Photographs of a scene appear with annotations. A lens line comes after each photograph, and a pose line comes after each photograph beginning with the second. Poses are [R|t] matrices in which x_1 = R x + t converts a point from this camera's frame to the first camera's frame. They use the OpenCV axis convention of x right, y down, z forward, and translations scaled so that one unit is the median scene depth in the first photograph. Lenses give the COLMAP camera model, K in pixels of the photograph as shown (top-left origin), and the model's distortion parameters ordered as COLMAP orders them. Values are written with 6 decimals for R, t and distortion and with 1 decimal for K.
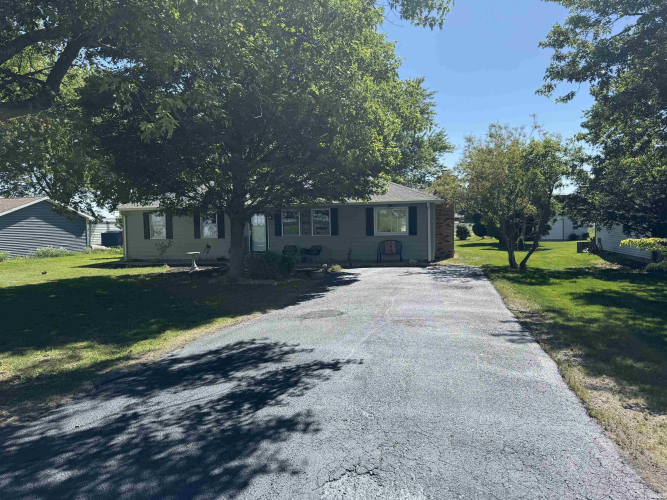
lens RADIAL K [[467.1, 0, 336.4], [0, 467.1, 247.6], [0, 0, 1]] dist [0.005834, -0.001209]
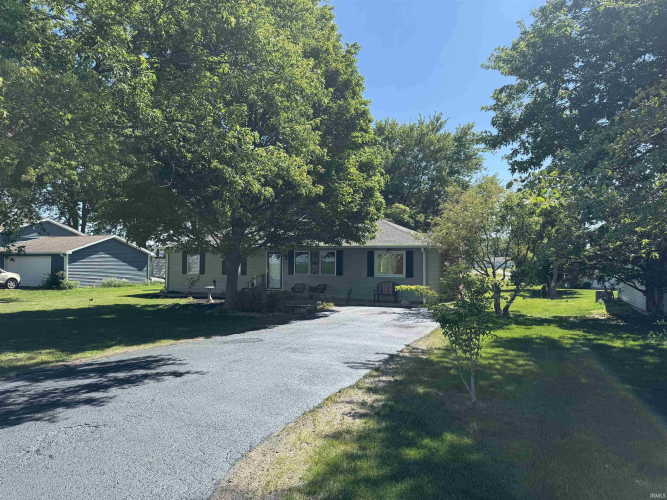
lens RADIAL K [[467.1, 0, 336.4], [0, 467.1, 247.6], [0, 0, 1]] dist [0.005834, -0.001209]
pose [[0.984352, 0.019935, -0.175081, 0.185992], [-0.034659, 0.996075, -0.081446, -0.002458], [0.172771, 0.086239, 0.981179, -0.074384]]
